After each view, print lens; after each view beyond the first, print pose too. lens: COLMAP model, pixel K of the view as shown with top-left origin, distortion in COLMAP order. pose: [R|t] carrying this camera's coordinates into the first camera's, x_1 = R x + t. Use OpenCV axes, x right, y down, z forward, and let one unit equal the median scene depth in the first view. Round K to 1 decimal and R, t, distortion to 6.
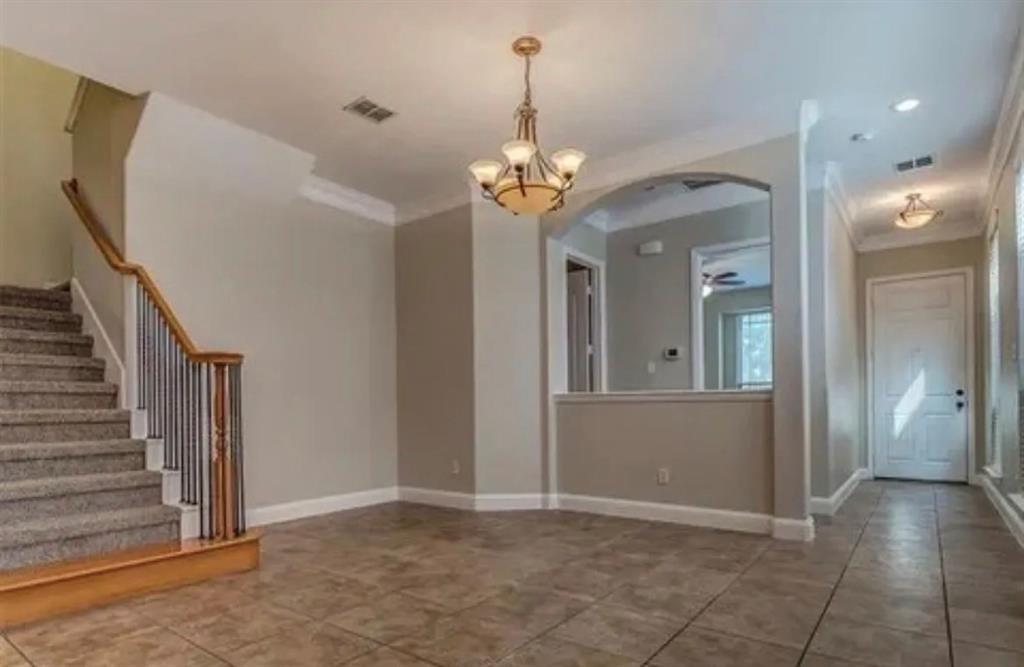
lens RADIAL K [[552.6, 0, 527.2], [0, 552.6, 403.8], [0, 0, 1]] dist [-0.020068, -0.001103]
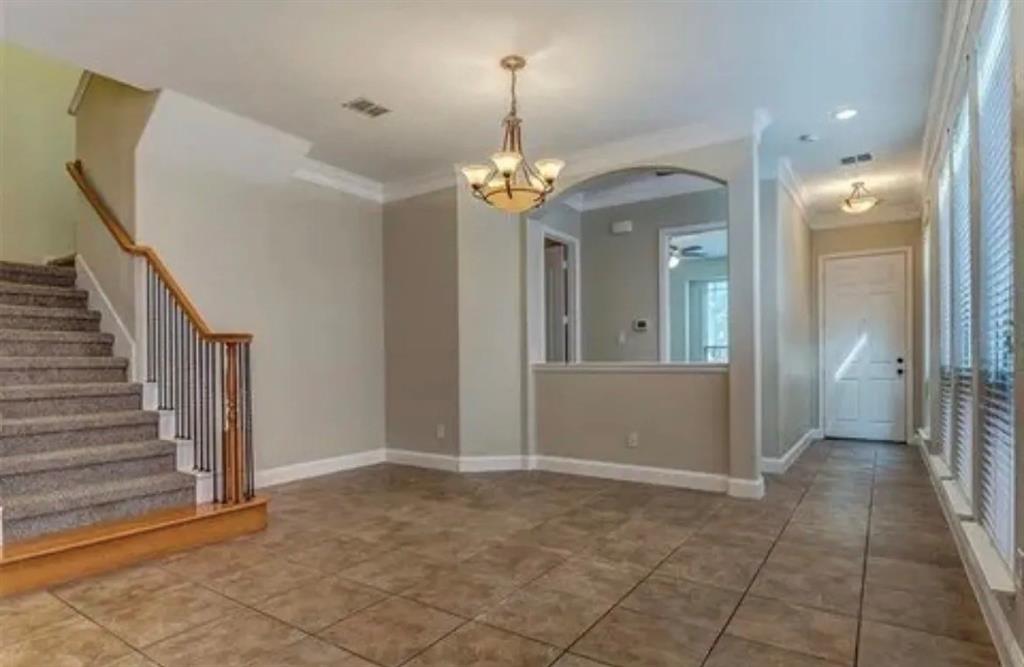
lens RADIAL K [[552.6, 0, 526.6], [0, 552.6, 359.1], [0, 0, 1]] dist [-0.020068, -0.001103]
pose [[0.998827, 0.002251, 0.048378, -0.021165], [-0.002355, 0.999995, 0.002105, -0.038628], [-0.048373, -0.002216, 0.998827, -0.107126]]
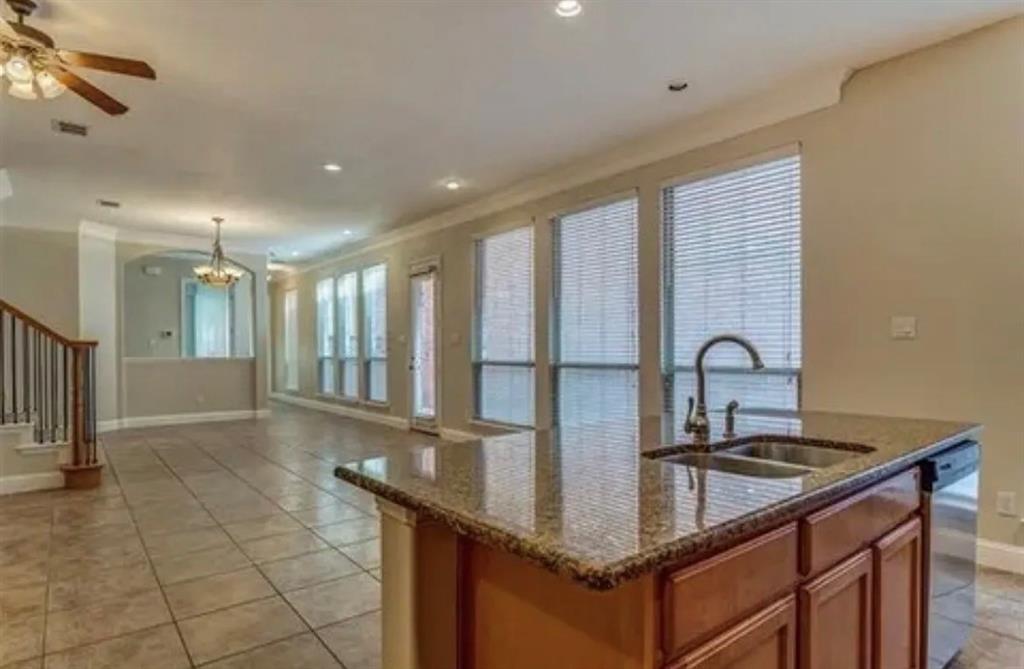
lens RADIAL K [[552.6, 0, 513.7], [0, 552.6, 341.5], [0, 0, 1]] dist [-0.020068, -0.001103]
pose [[0.259584, 0.015858, 0.965590, -1.679556], [-0.000731, 0.999868, -0.016225, -0.060866], [-0.965720, 0.003506, 0.259561, -0.757980]]
